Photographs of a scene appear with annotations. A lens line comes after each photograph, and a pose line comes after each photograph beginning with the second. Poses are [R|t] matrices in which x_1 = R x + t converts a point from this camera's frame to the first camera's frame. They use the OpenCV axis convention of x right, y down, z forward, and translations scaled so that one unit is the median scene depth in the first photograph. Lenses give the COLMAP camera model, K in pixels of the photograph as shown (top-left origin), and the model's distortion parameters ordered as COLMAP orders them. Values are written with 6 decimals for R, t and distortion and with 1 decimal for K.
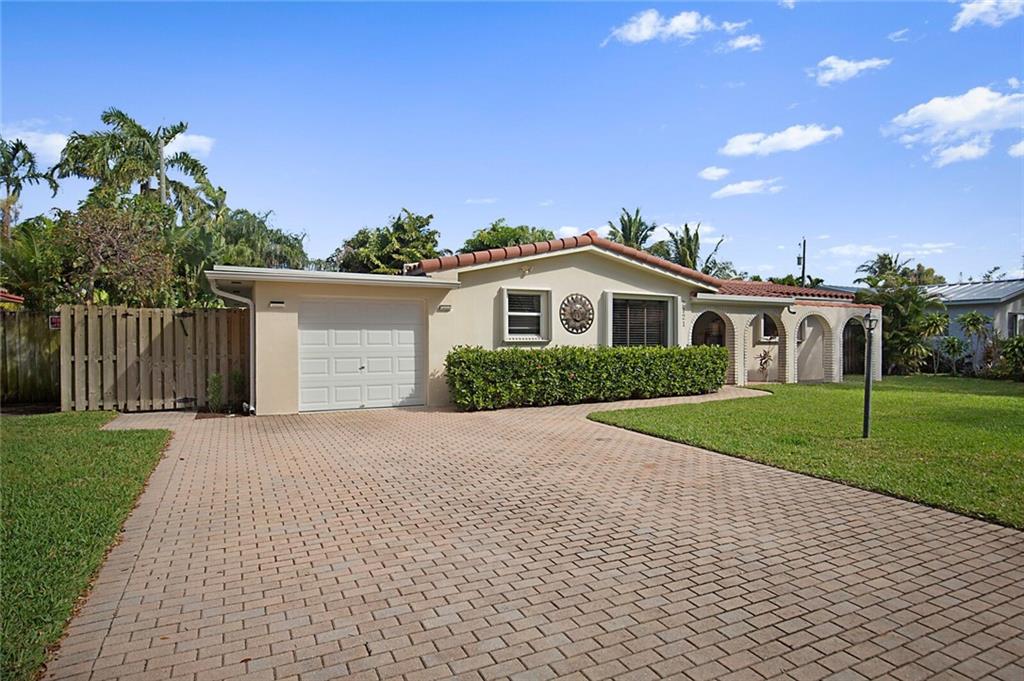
lens RADIAL K [[587.8, 0, 514.1], [0, 587.8, 342.3], [0, 0, 1]] dist [-0.025250, -0.004274]
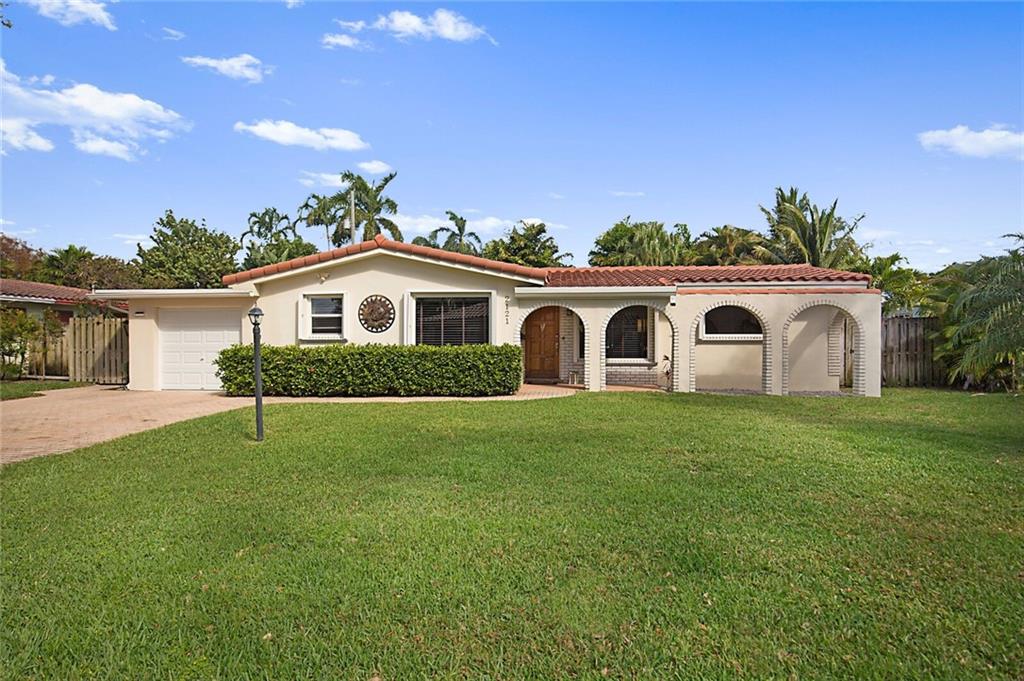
lens RADIAL K [[542.8, 0, 512.4], [0, 542.8, 340.6], [0, 0, 1]] dist [-0.026390, -0.000287]
pose [[0.834509, 0.001408, -0.550993, 0.855270], [-0.002088, 0.999998, -0.000607, 0.000155], [0.550991, 0.001657, 0.834510, 0.316053]]
